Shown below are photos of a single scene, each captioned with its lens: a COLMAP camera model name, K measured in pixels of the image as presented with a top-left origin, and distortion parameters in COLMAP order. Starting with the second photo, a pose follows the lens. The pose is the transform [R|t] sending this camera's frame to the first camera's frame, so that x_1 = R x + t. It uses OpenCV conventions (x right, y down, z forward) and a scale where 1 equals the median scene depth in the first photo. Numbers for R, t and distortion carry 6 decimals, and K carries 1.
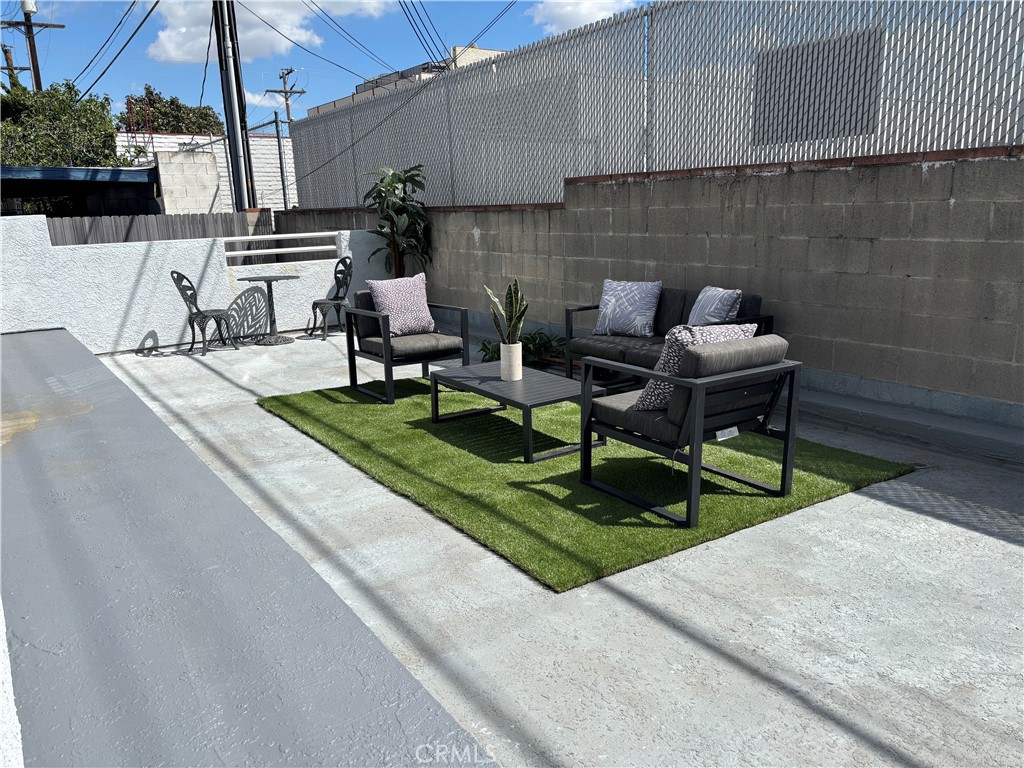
lens RADIAL K [[787.6, 0, 503.8], [0, 787.6, 386.9], [0, 0, 1]] dist [0.039585, -0.038111]
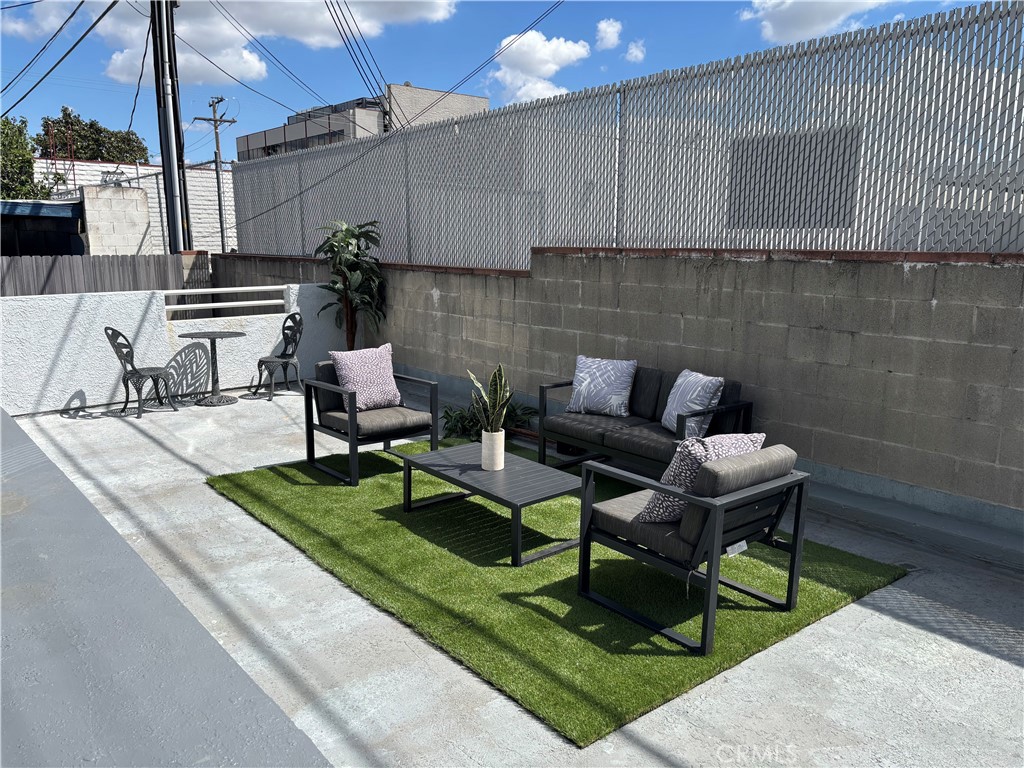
lens RADIAL K [[787.6, 0, 514.7], [0, 787.6, 380.2], [0, 0, 1]] dist [0.039585, -0.038111]
pose [[0.994368, 0.016725, 0.104658, -0.062960], [-0.011273, 0.998559, -0.052471, -0.065087], [-0.105385, 0.050996, 0.993123, 0.048382]]
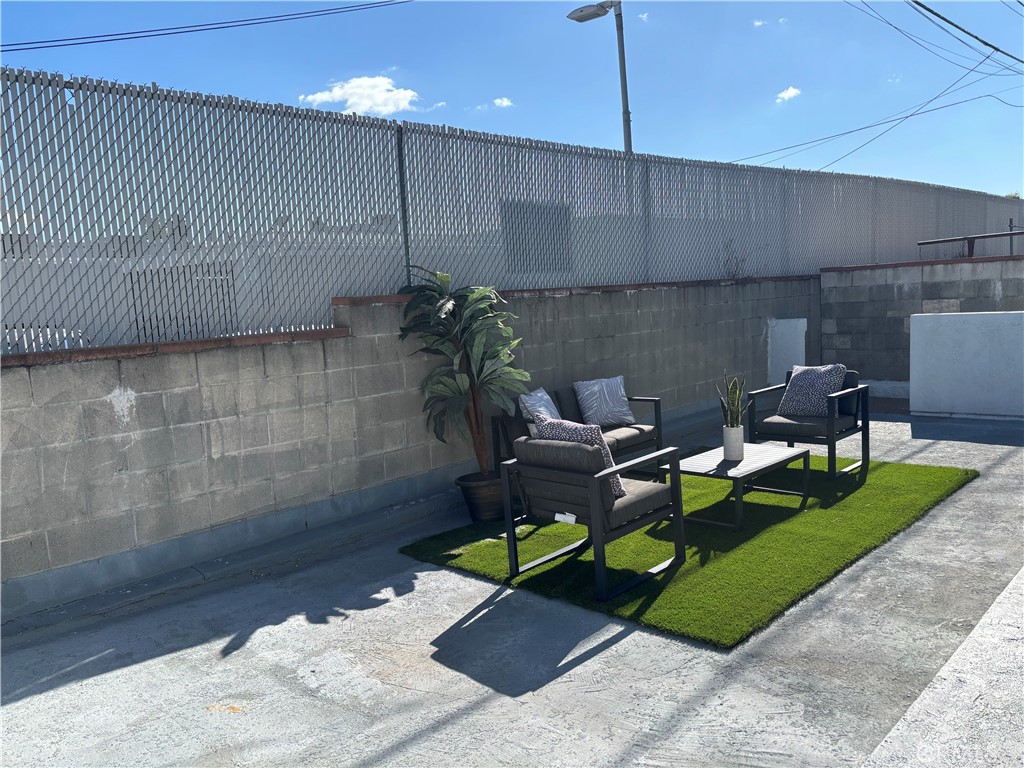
lens RADIAL K [[787.6, 0, 506.1], [0, 787.6, 385.8], [0, 0, 1]] dist [0.039585, -0.038111]
pose [[-0.211890, -0.069193, 0.974841, -0.990002], [0.277718, 0.952105, 0.127944, -0.335506], [-0.937003, 0.297841, -0.182525, 1.441732]]
